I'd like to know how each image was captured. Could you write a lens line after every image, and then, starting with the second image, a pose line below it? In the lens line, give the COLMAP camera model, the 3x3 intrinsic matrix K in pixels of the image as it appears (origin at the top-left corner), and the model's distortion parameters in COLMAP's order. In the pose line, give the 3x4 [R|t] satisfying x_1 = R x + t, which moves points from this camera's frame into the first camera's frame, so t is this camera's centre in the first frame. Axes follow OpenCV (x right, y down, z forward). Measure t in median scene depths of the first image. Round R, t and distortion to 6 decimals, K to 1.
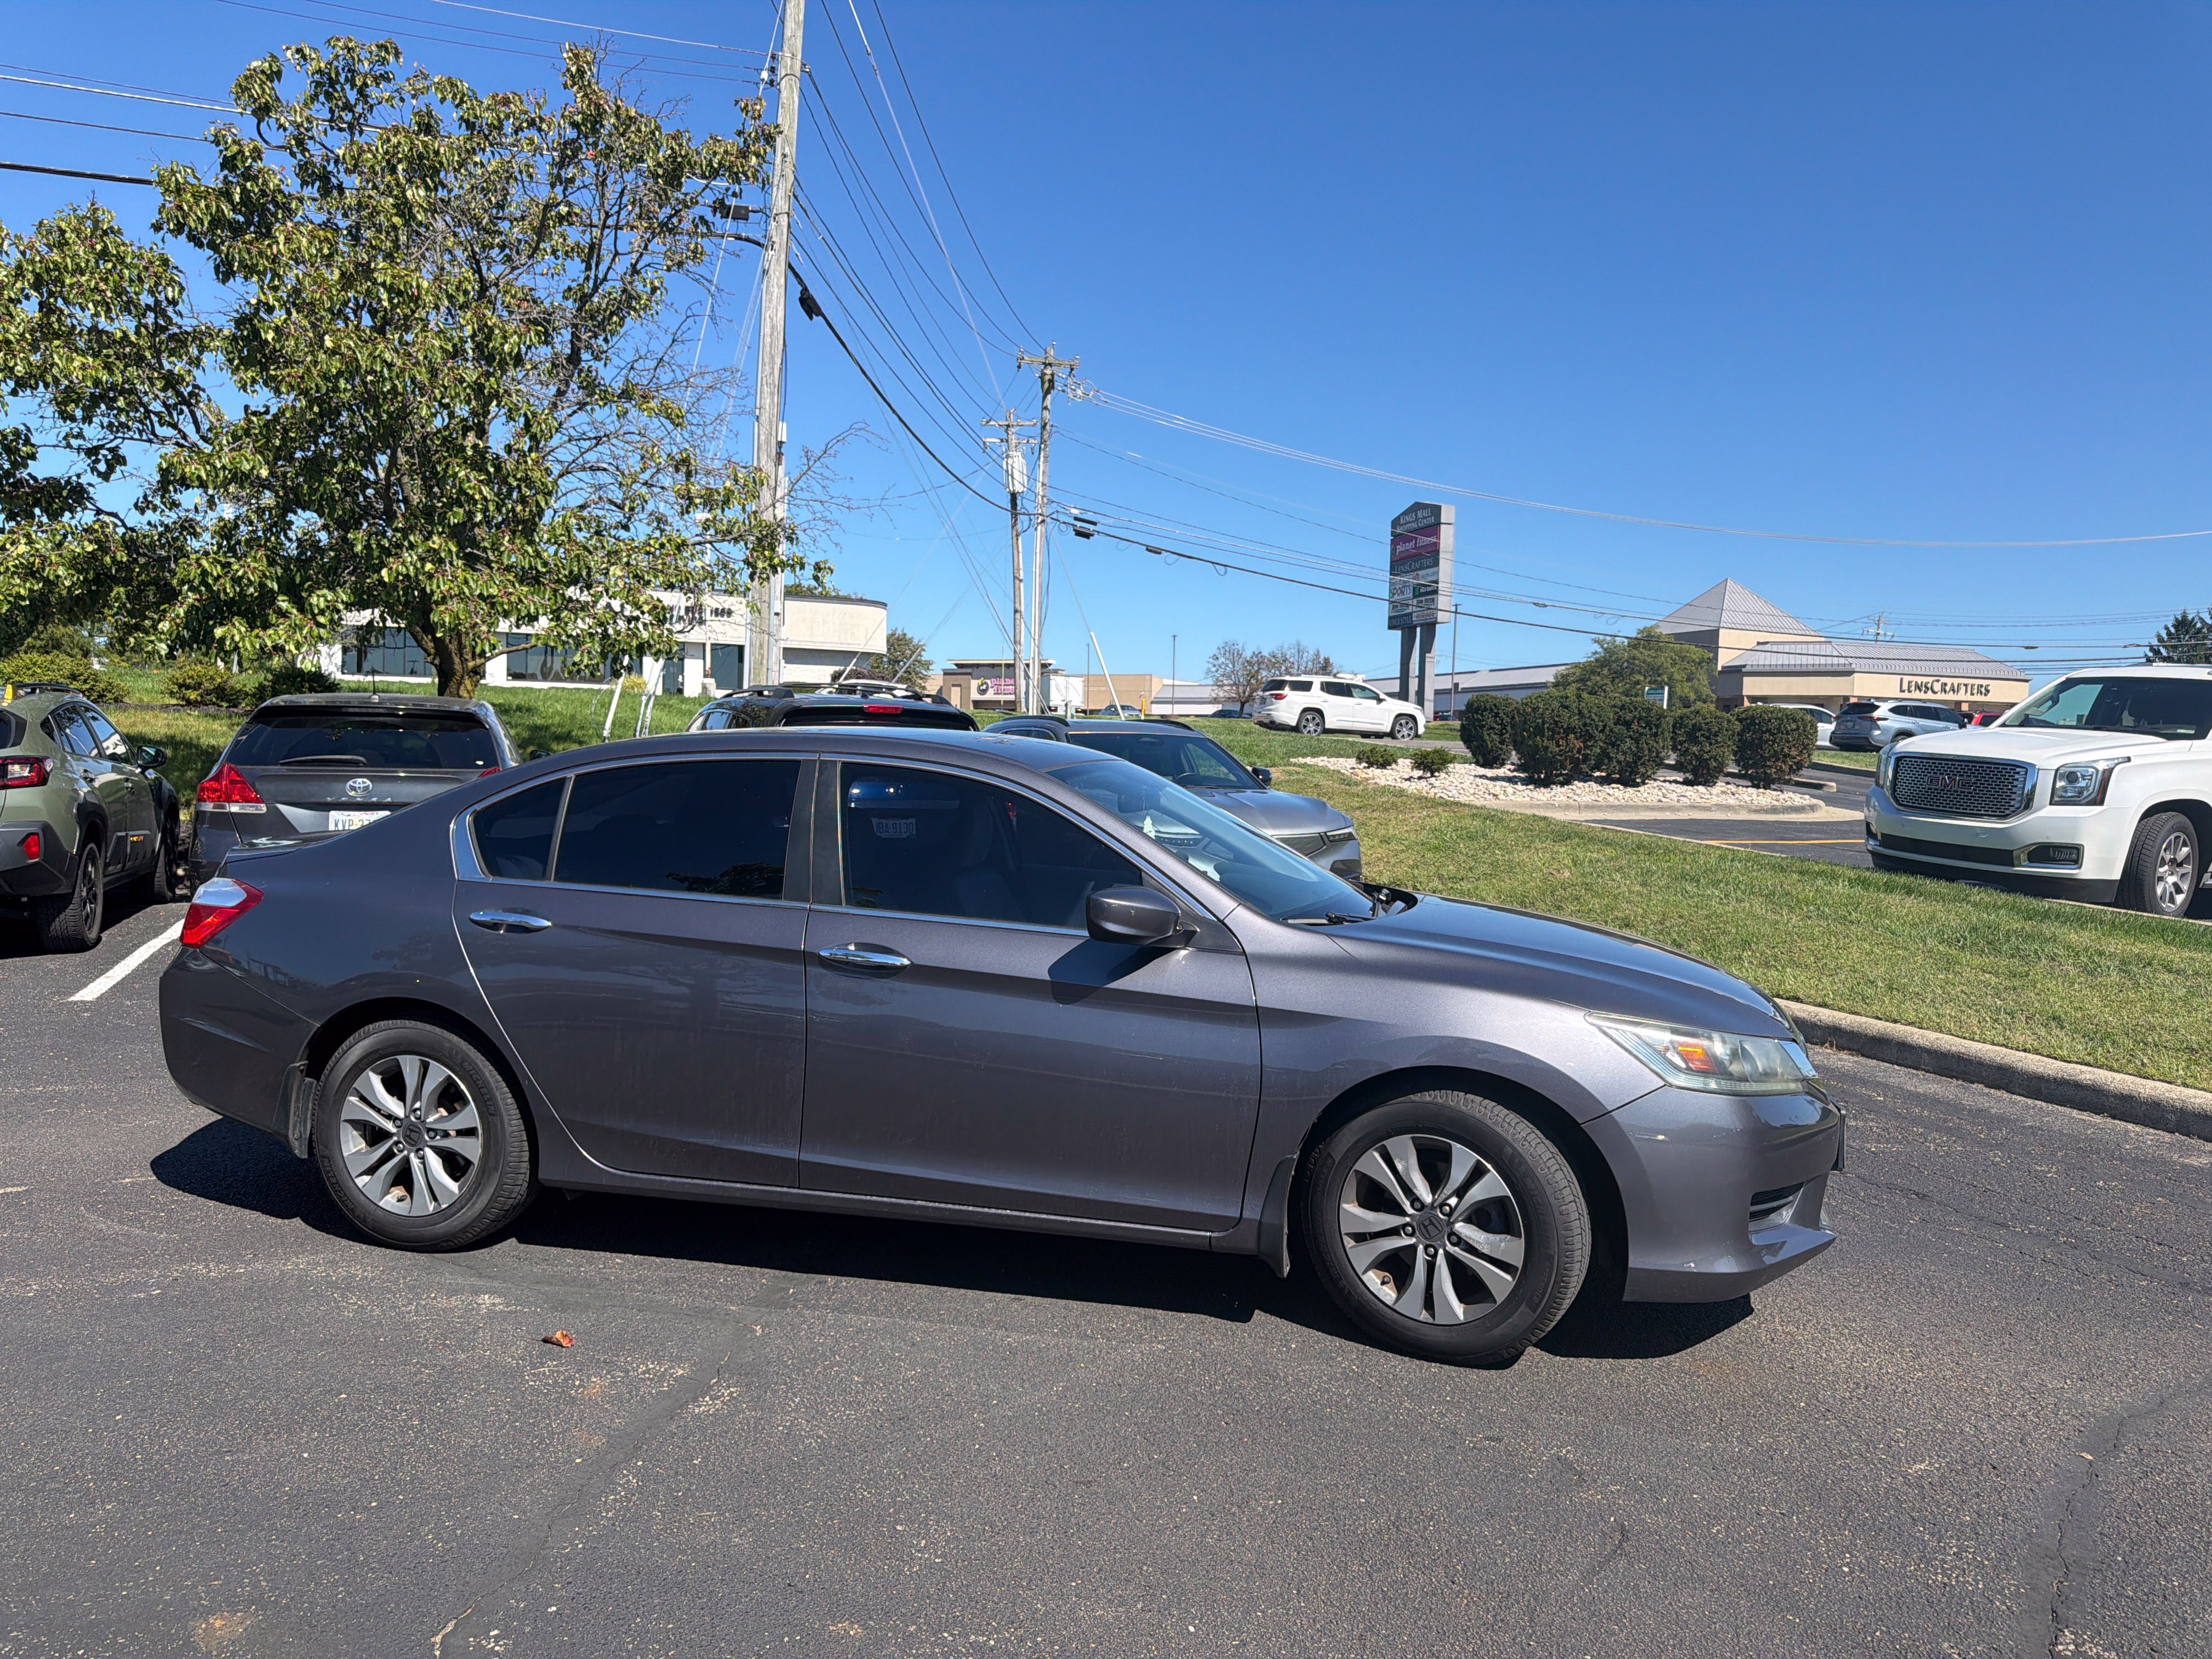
lens RADIAL K [[1552.8, 0, 1106.1], [0, 1552.8, 835.3], [0, 0, 1]] dist [0.116590, -0.172955]
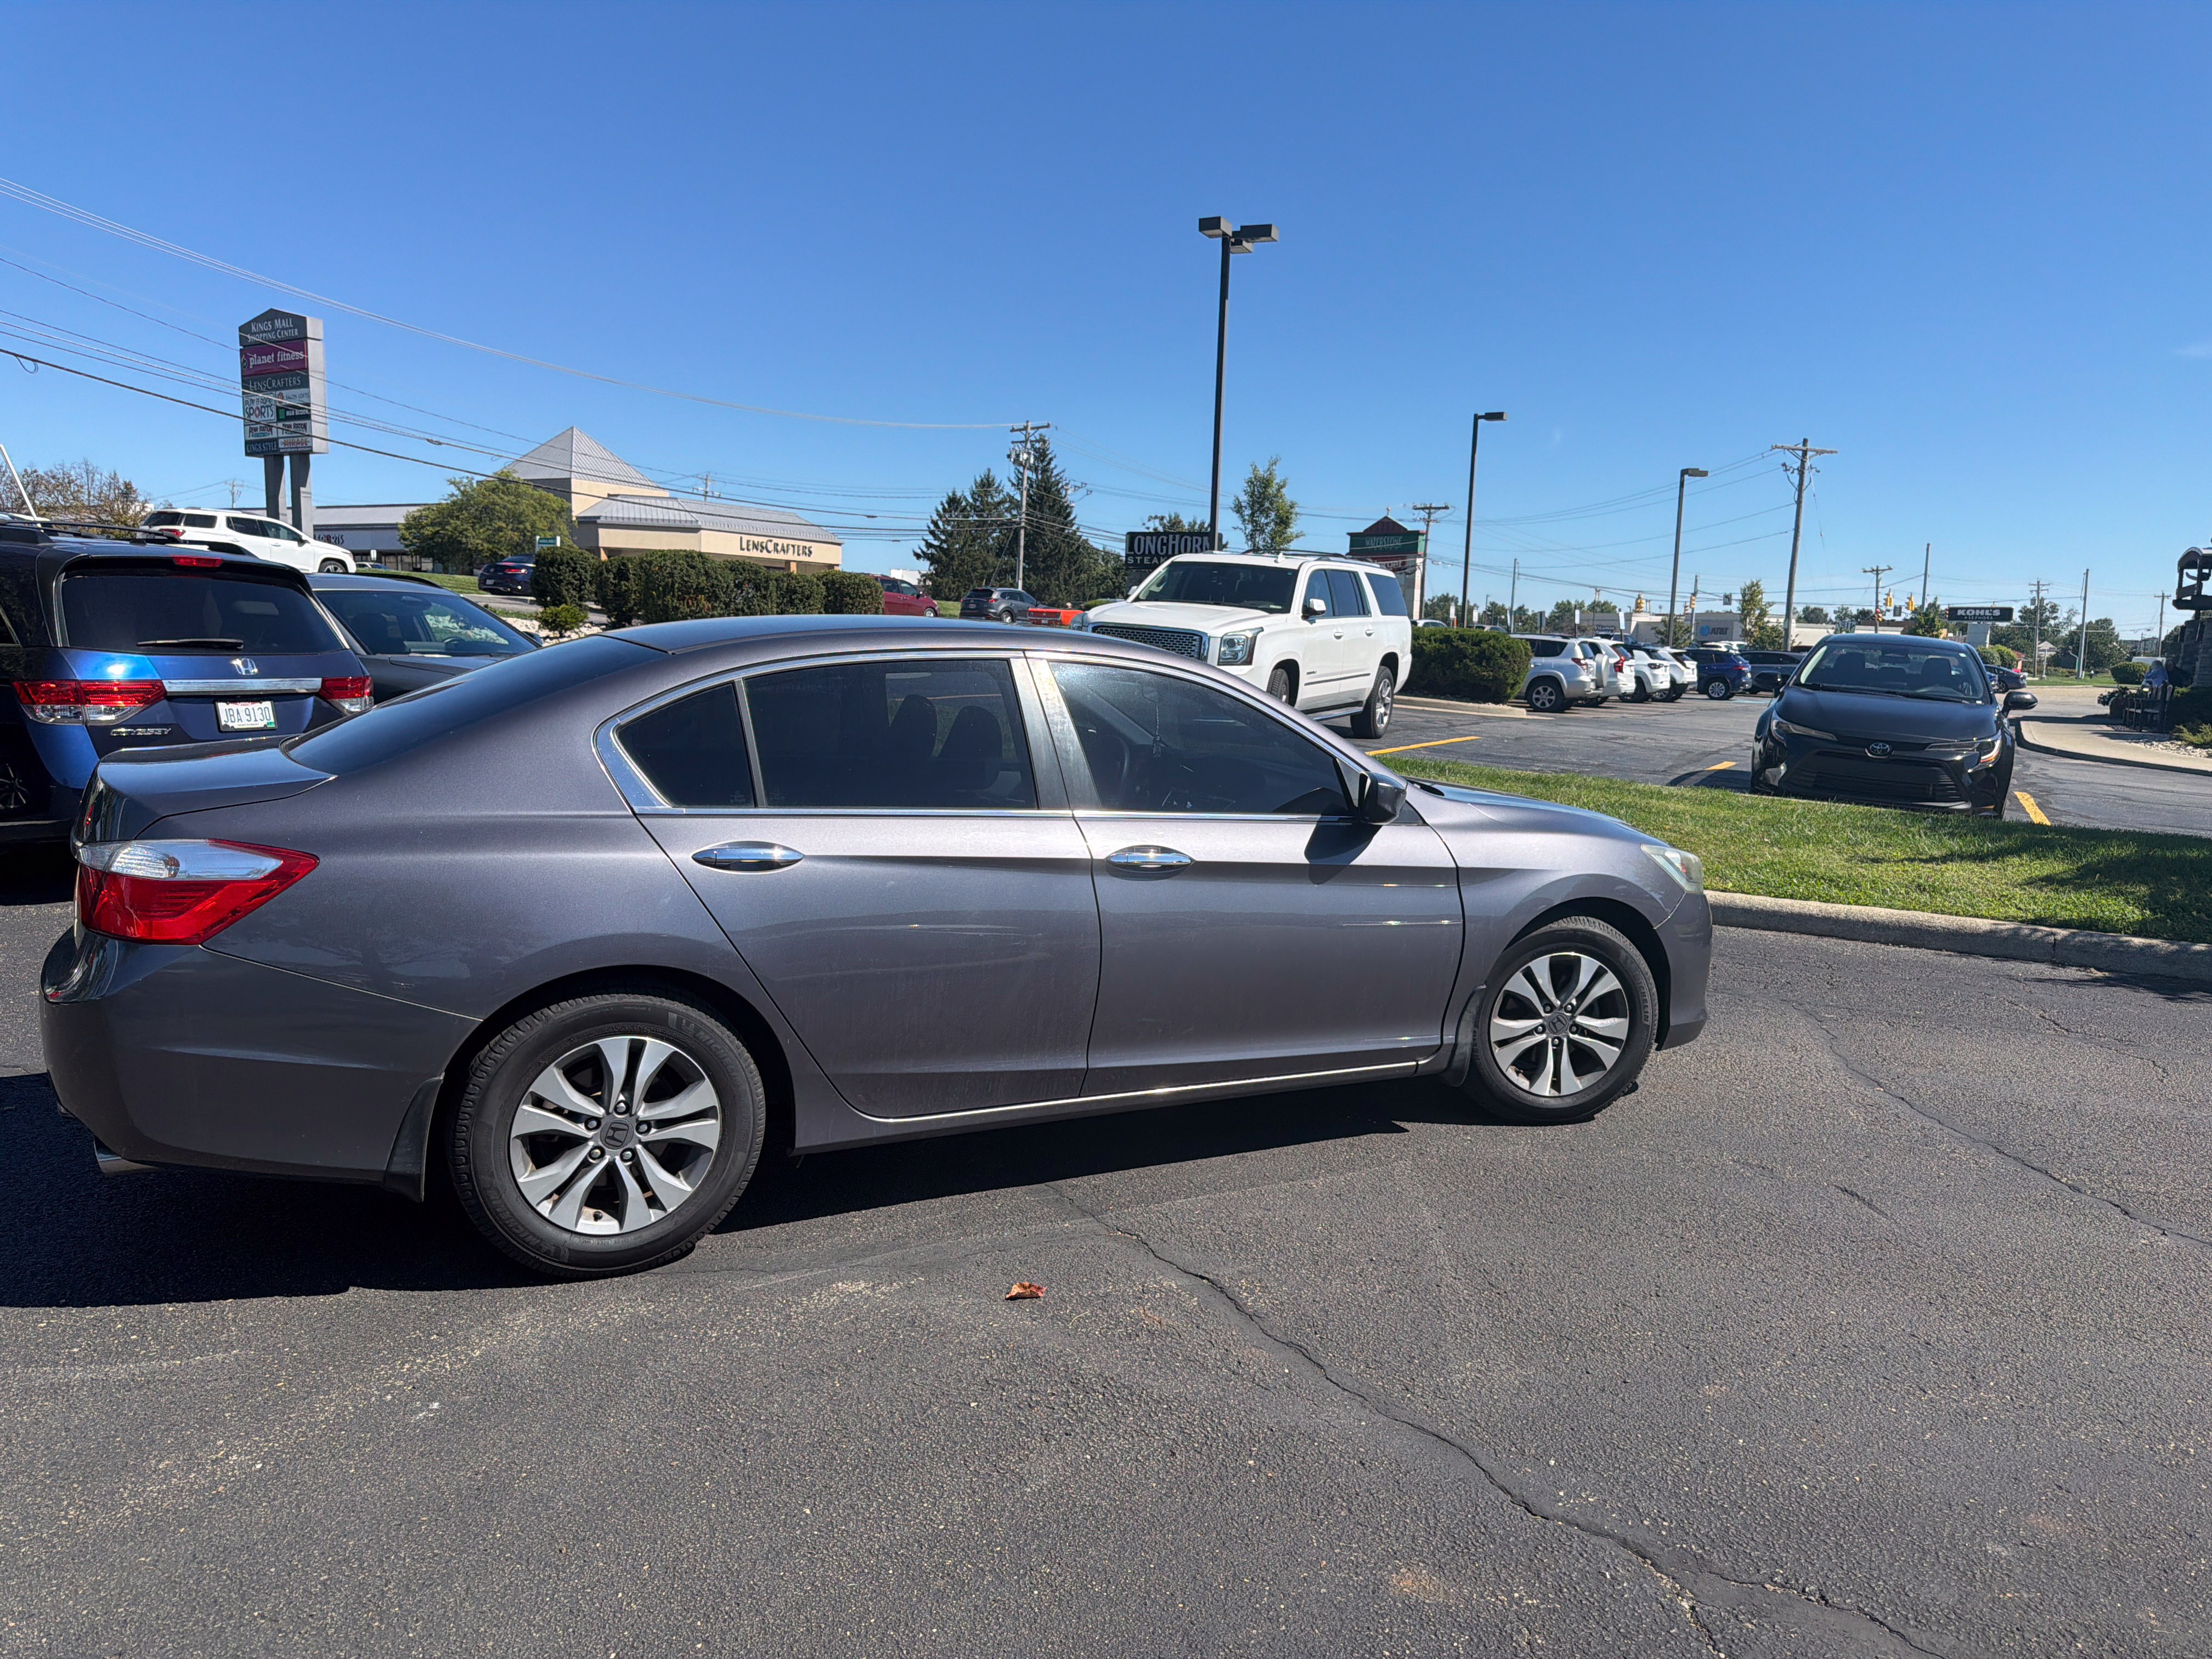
lens RADIAL K [[1552.8, 0, 1106.1], [0, 1552.8, 835.3], [0, 0, 1]] dist [0.116590, -0.172955]
pose [[0.752979, -0.086778, 0.652297, -0.302679], [0.024257, 0.994253, 0.104269, -0.015443], [-0.657597, -0.062690, 0.750757, 0.098454]]
